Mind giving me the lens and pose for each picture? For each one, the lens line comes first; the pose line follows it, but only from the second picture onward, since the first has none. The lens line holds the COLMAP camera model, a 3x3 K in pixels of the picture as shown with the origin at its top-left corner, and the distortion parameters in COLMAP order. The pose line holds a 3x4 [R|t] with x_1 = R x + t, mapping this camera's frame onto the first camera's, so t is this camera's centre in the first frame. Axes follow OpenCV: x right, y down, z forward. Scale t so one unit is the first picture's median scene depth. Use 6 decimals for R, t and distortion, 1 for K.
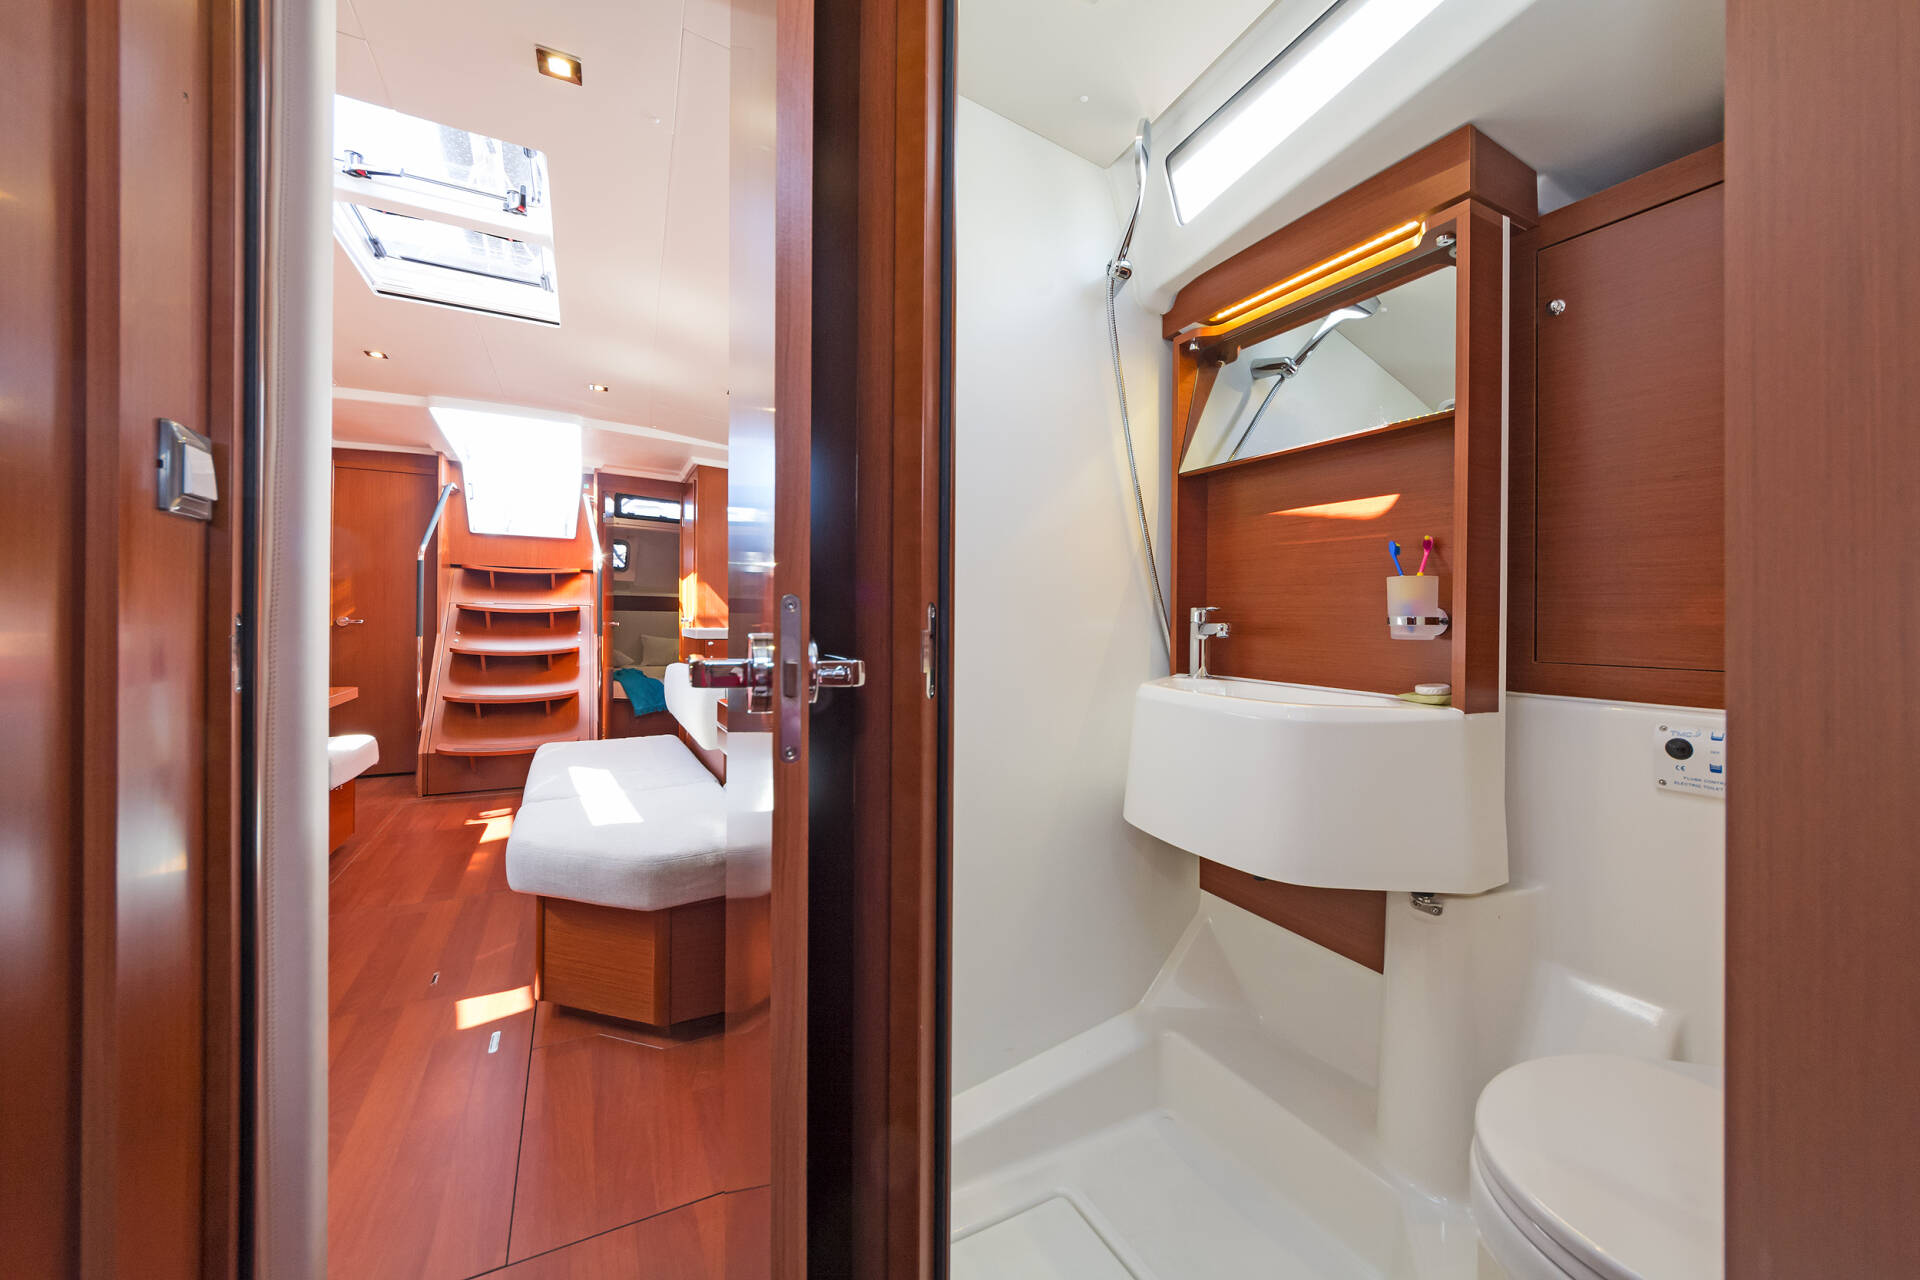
lens RADIAL K [[700.3, 0, 966.0], [0, 700.3, 603.2], [0, 0, 1]] dist [-0.000259, -0.000910]
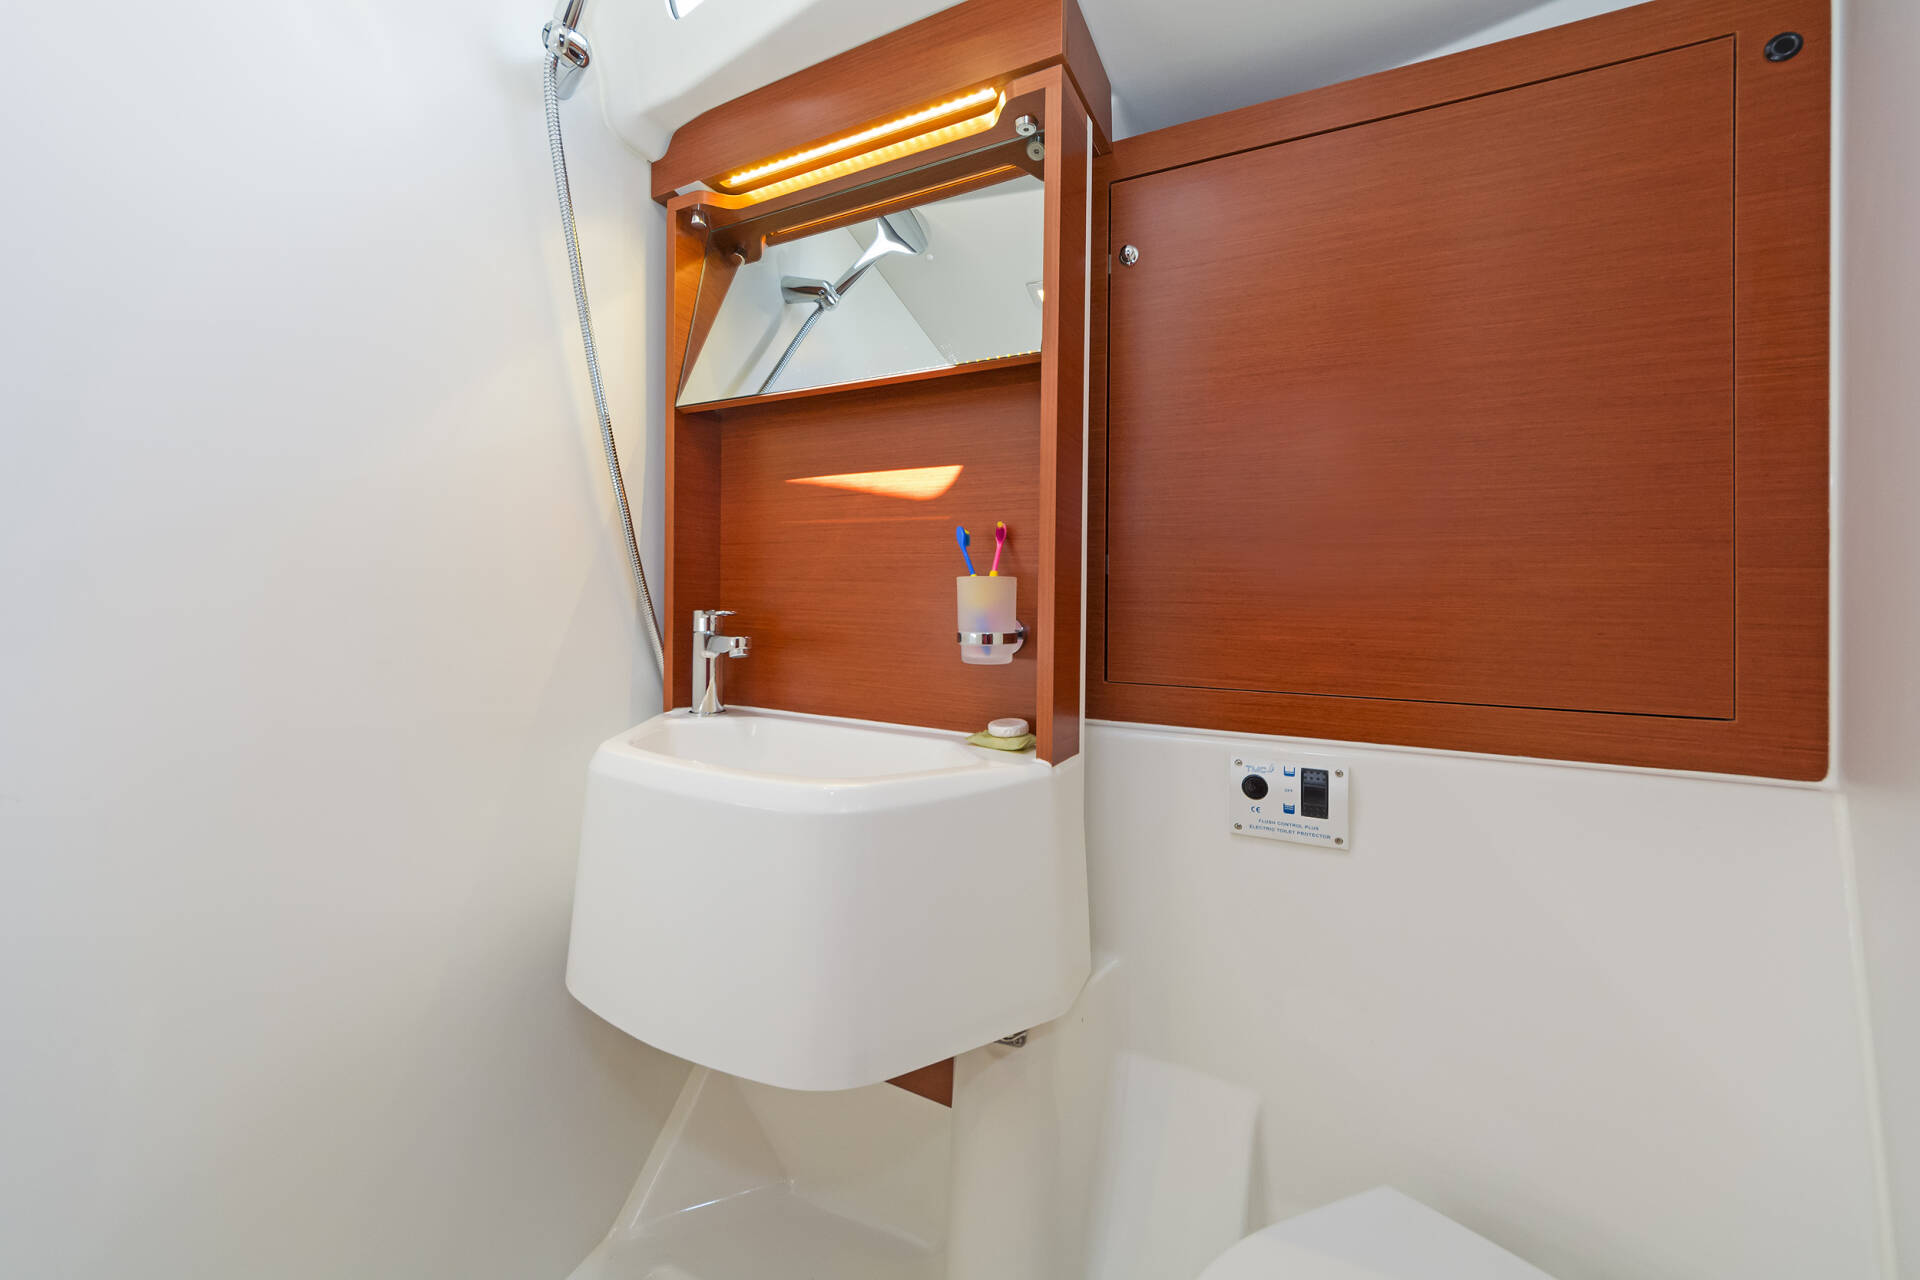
lens RADIAL K [[700.3, 0, 959.5], [0, 700.3, 616.2], [0, 0, 1]] dist [-0.000259, -0.000910]
pose [[0.806422, -0.013001, 0.591198, 0.147491], [-0.010268, 0.999300, 0.035981, -0.018270], [-0.591252, -0.035086, 0.805723, 0.348833]]
